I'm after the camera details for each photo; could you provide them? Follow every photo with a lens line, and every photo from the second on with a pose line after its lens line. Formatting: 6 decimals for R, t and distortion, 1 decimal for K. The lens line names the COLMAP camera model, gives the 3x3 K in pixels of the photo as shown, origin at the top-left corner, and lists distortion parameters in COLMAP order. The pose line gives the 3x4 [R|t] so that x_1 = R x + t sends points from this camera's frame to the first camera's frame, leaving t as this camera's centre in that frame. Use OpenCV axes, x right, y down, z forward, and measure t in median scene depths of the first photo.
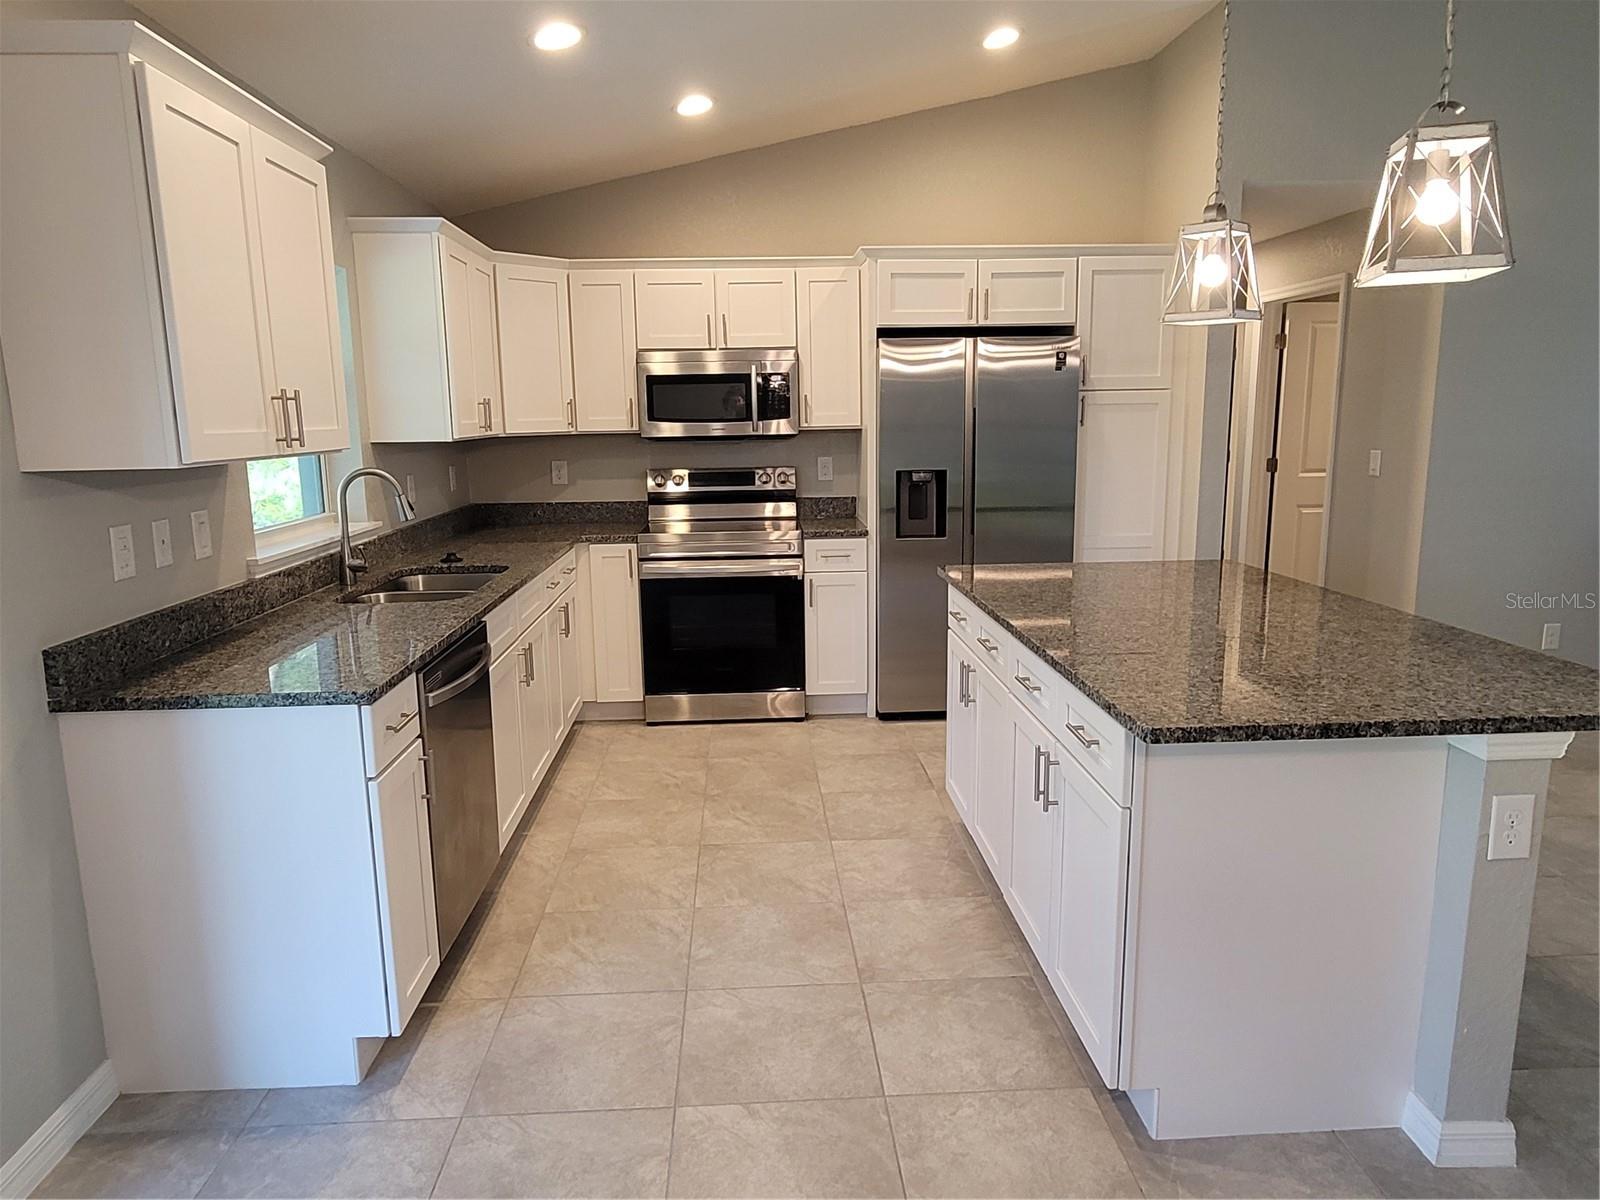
lens RADIAL K [[1018.0, 0, 799.1], [0, 1018.0, 596.4], [0, 0, 1]] dist [-0.001060, 0.001101]
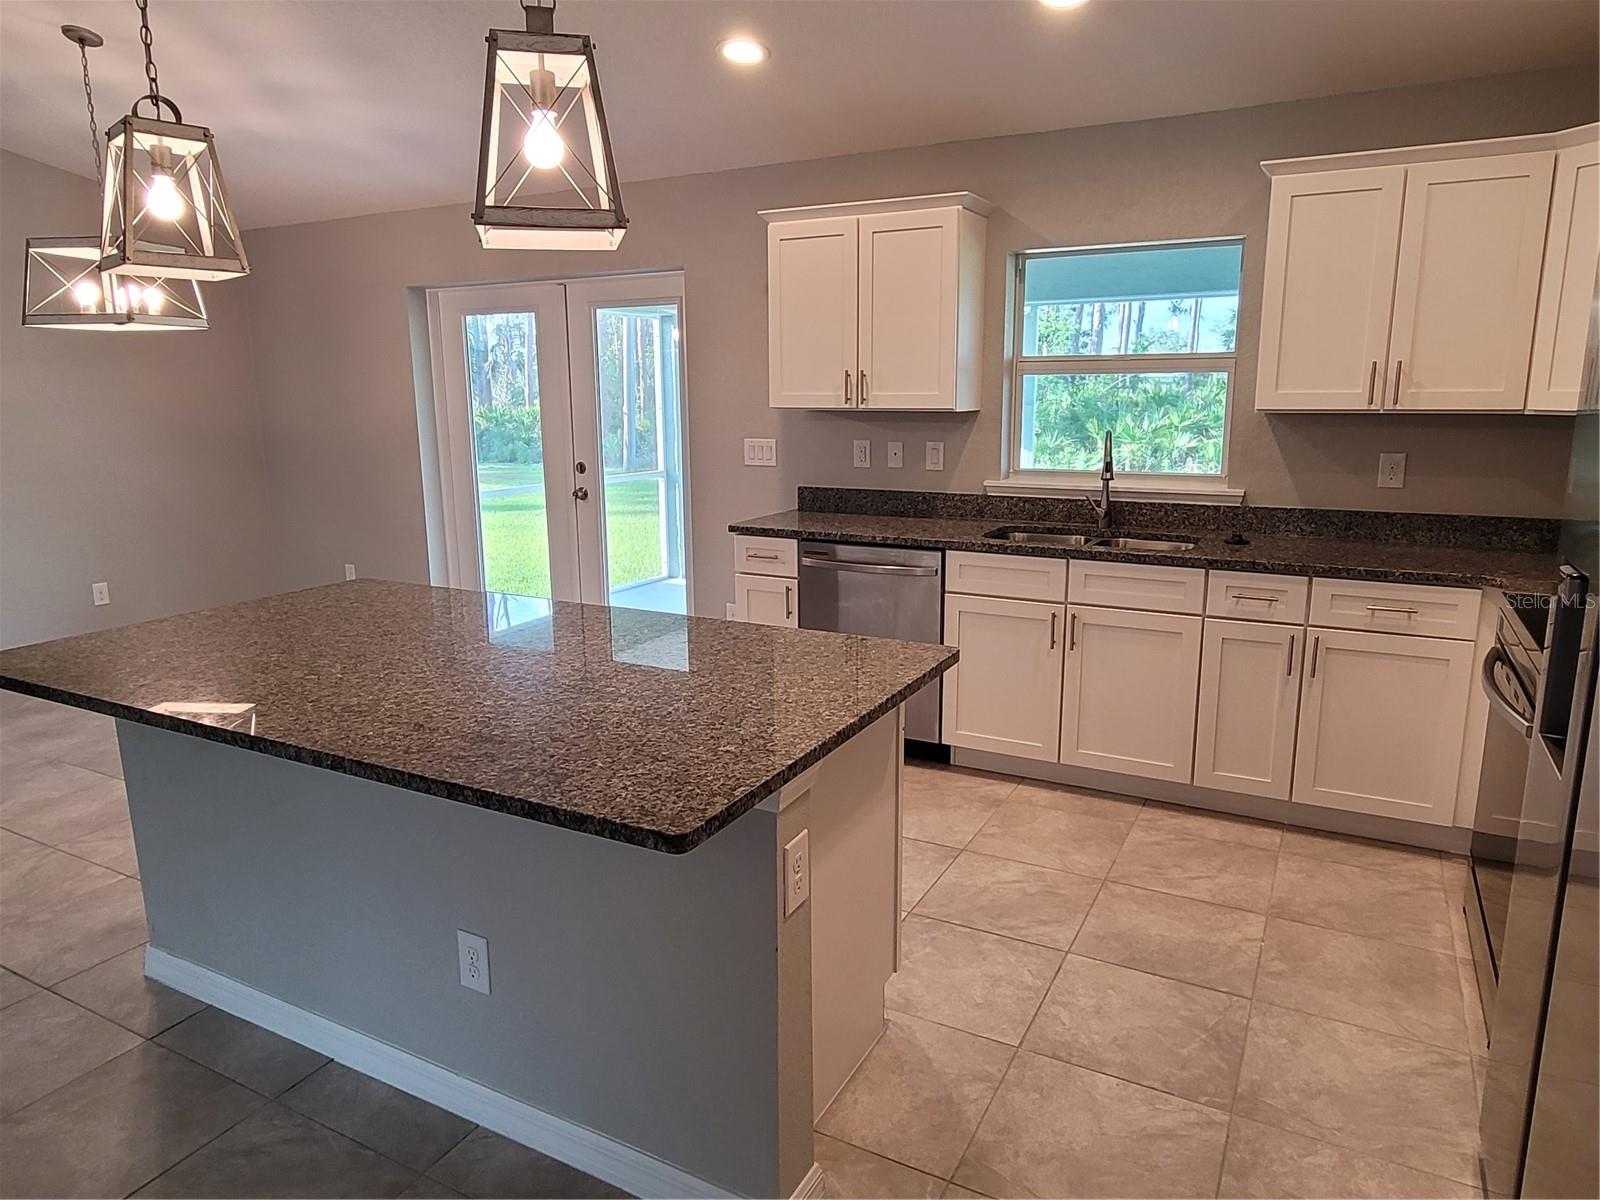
lens RADIAL K [[1018.0, 0, 797.9], [0, 1018.0, 587.8], [0, 0, 1]] dist [-0.001060, 0.001101]
pose [[-0.520375, 0.182573, -0.834192, 0.576532], [-0.138137, 0.946014, 0.293217, -0.190412], [0.842691, 0.267816, -0.467062, 0.997595]]
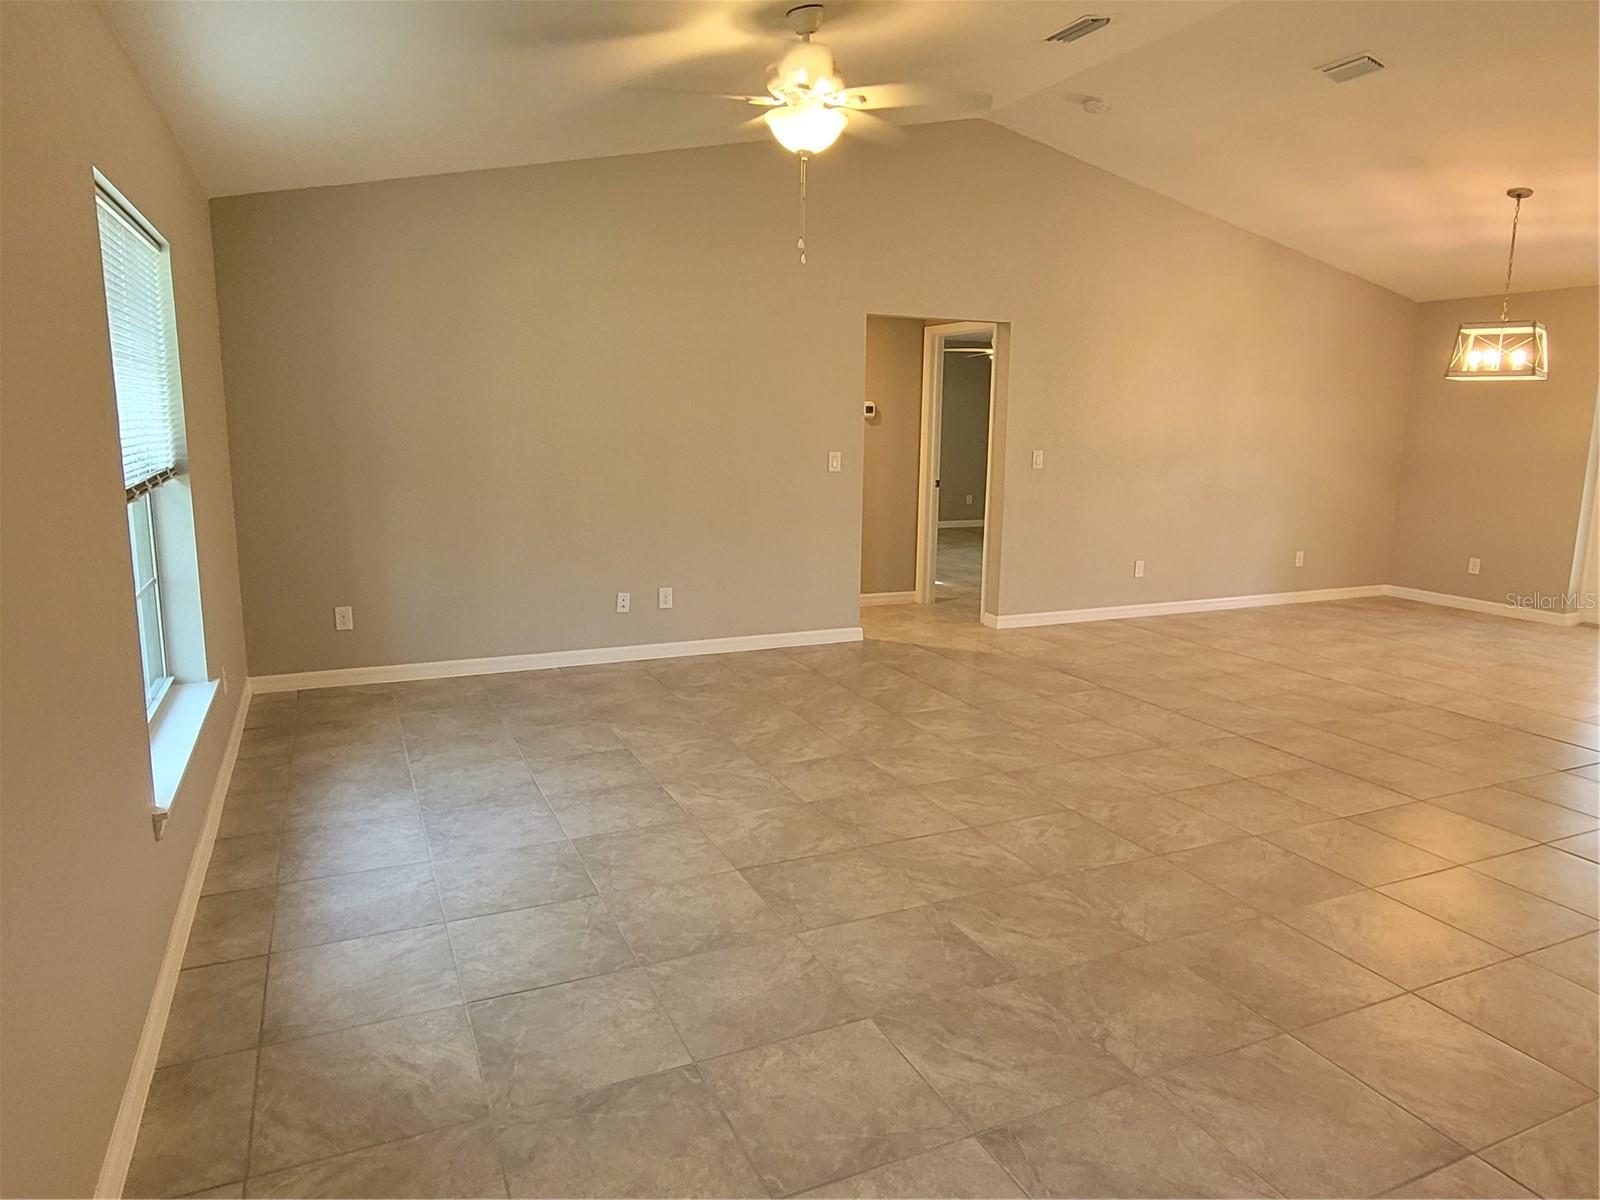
lens RADIAL K [[1018.0, 0, 808.0], [0, 1018.0, 597.3], [0, 0, 1]] dist [-0.001060, 0.001101]
pose [[-0.930036, 0.066728, -0.361359, 1.494706], [-0.065130, 0.937872, 0.340814, -0.194758], [0.361650, 0.340505, -0.867909, 0.974170]]
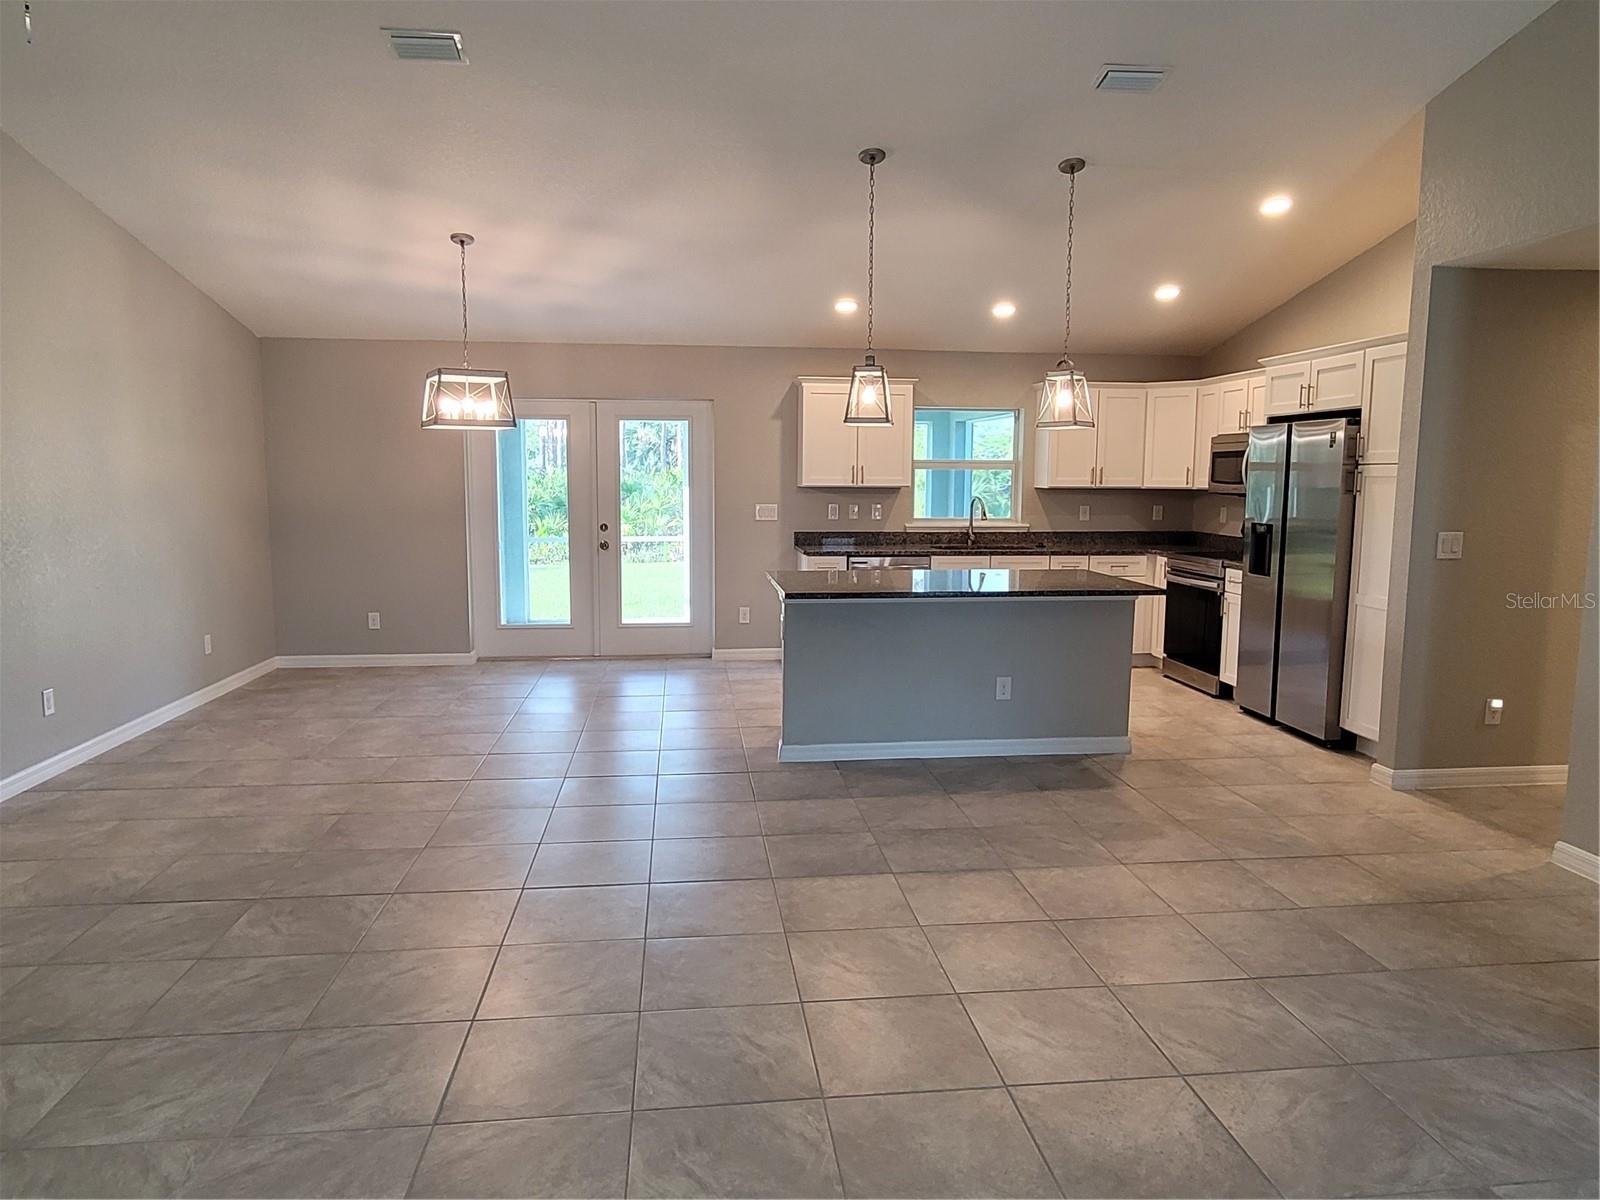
lens RADIAL K [[1018.0, 0, 799.9], [0, 1018.0, 599.5], [0, 0, 1]] dist [-0.001060, 0.001101]
pose [[0.057423, 0.138426, -0.988707, 1.483475], [-0.185066, 0.974653, 0.125710, -0.089249], [0.981047, 0.175757, 0.081585, 0.347689]]
